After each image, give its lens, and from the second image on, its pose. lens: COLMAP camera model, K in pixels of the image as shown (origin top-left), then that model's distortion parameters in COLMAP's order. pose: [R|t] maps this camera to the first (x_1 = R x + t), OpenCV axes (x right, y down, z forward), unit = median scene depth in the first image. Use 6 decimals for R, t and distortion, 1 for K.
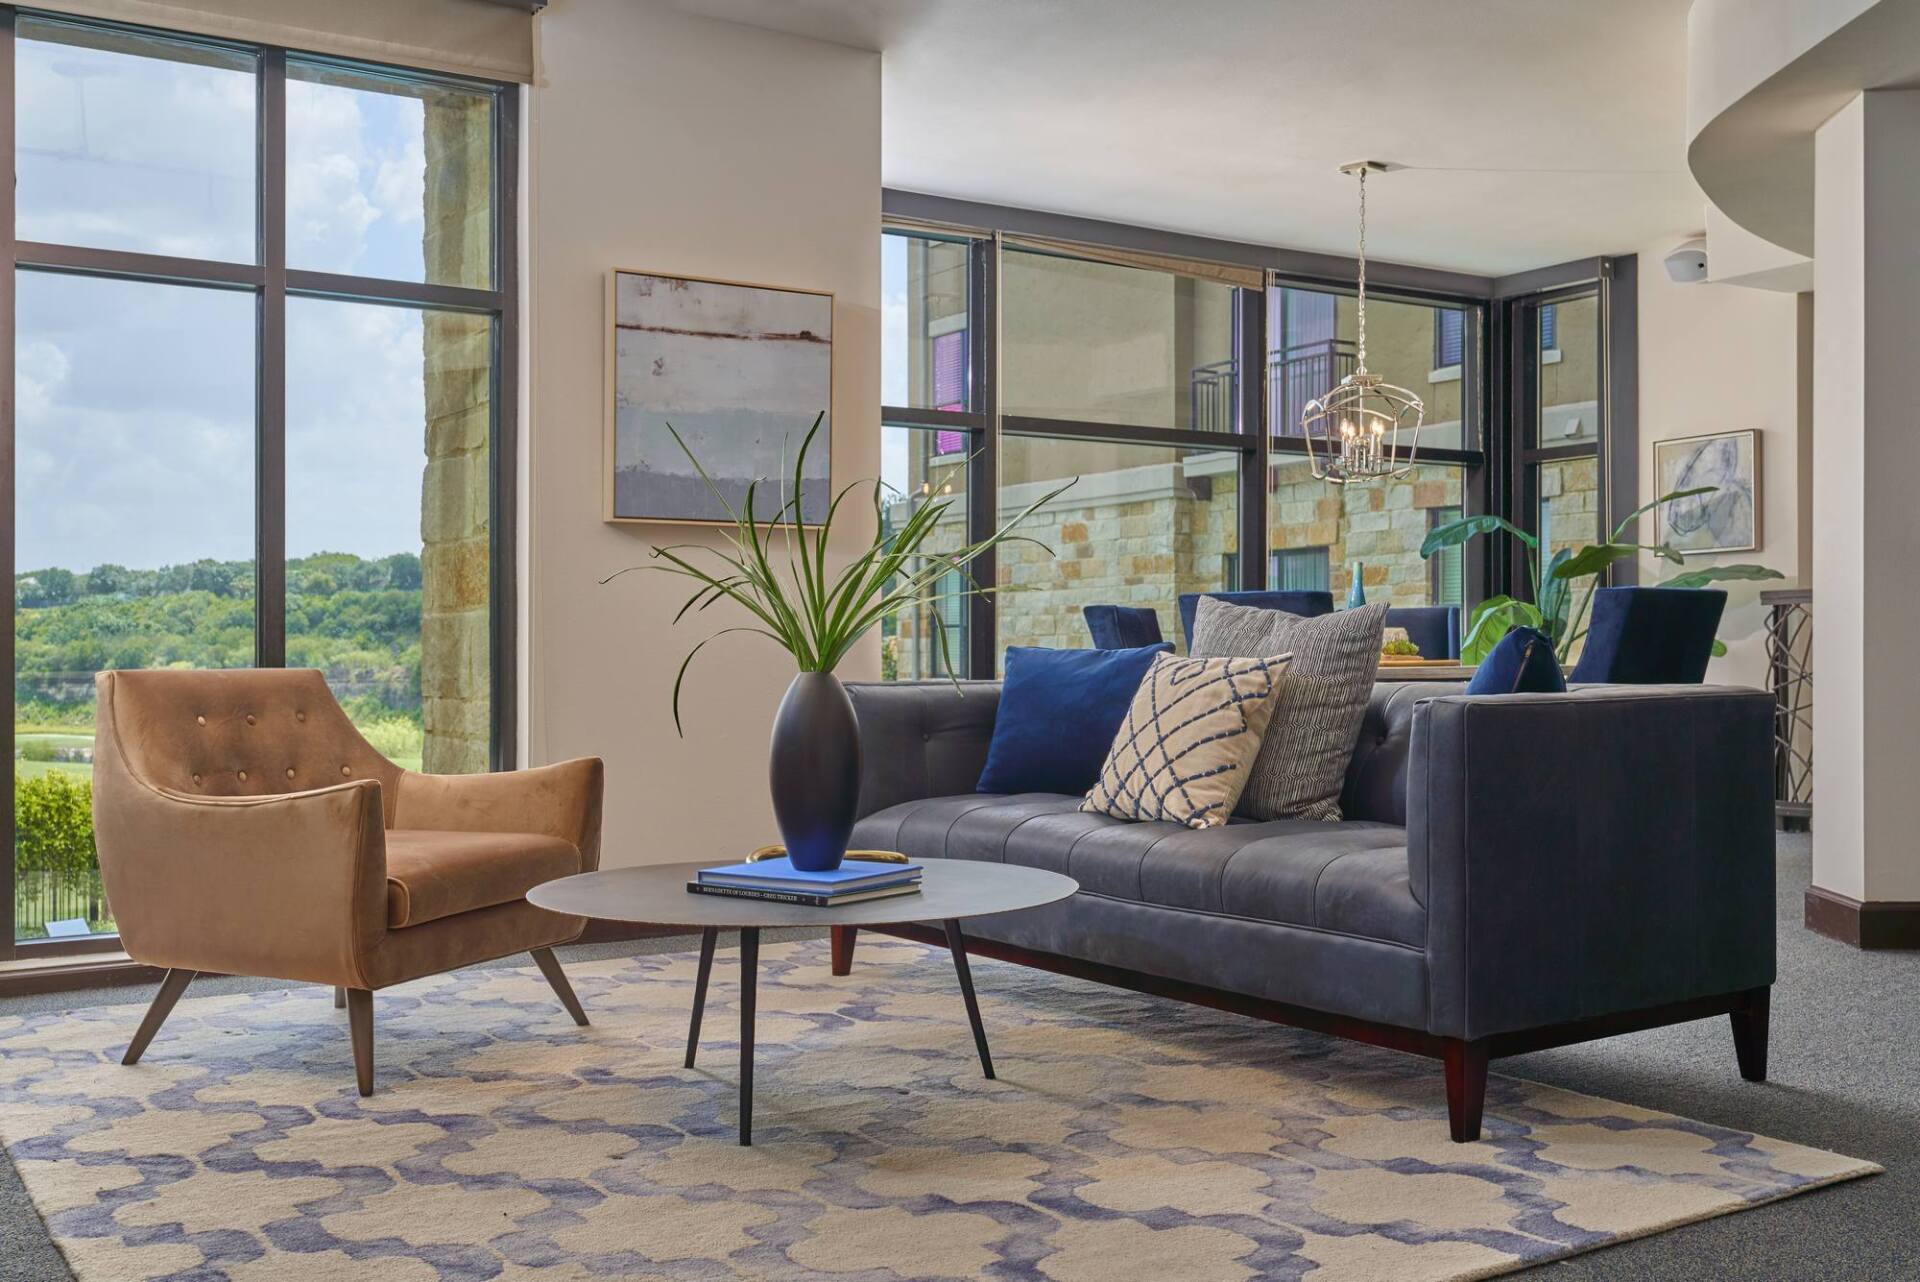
lens RADIAL K [[1935.0, 0, 960.0], [0, 1935.0, 641.0], [0, 0, 1]] dist [-0.001476, 0.010254]
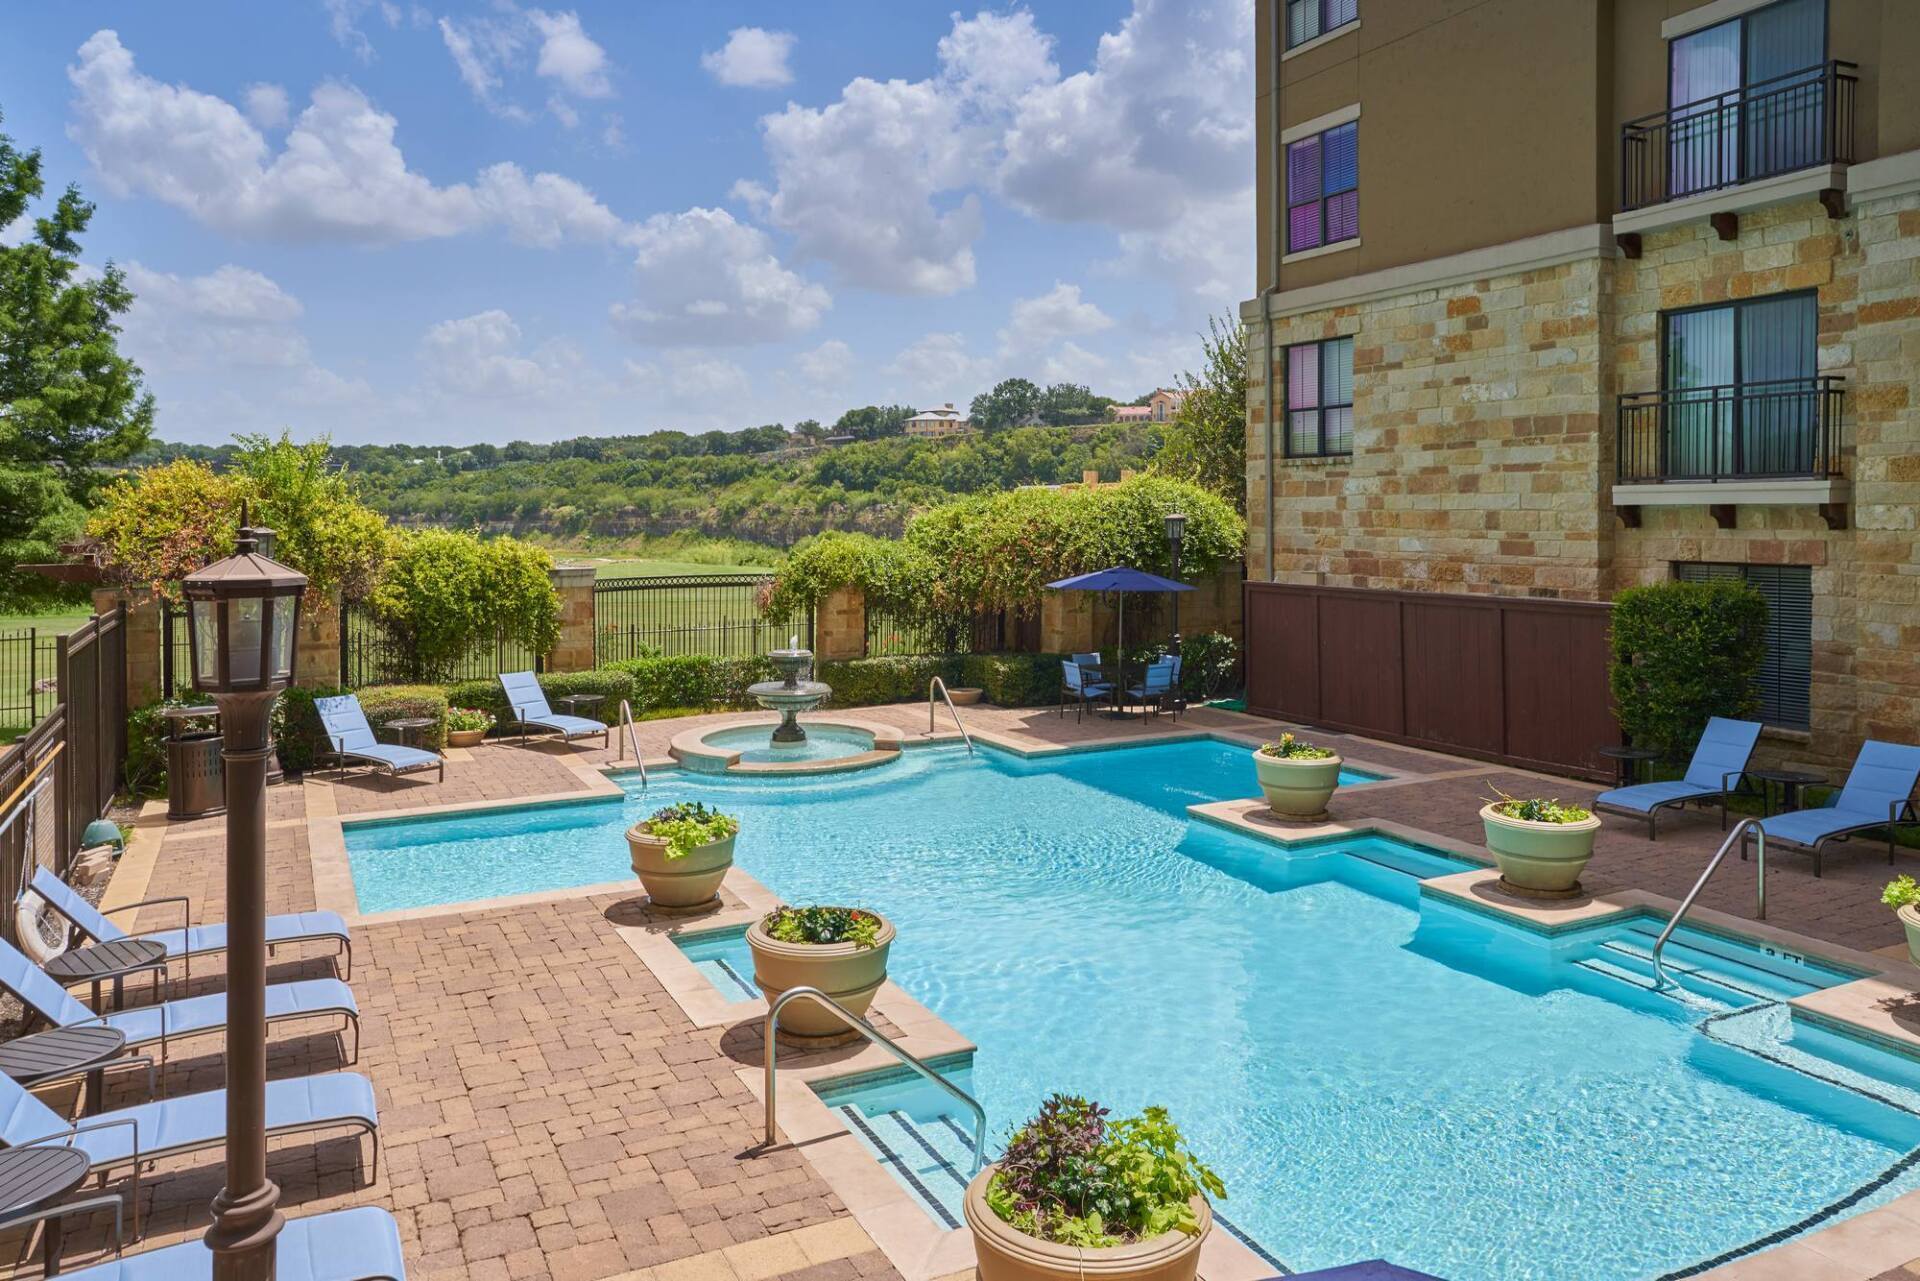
lens RADIAL K [[1307.3, 0, 960.8], [0, 1307.3, 503.2], [0, 0, 1]] dist [-0.003339, 0.000402]
pose [[0.996349, -0.001552, -0.085359, -0.143258], [0.001763, 0.999996, 0.002398, 0.045112], [0.085355, -0.002540, 0.996347, 0.274421]]
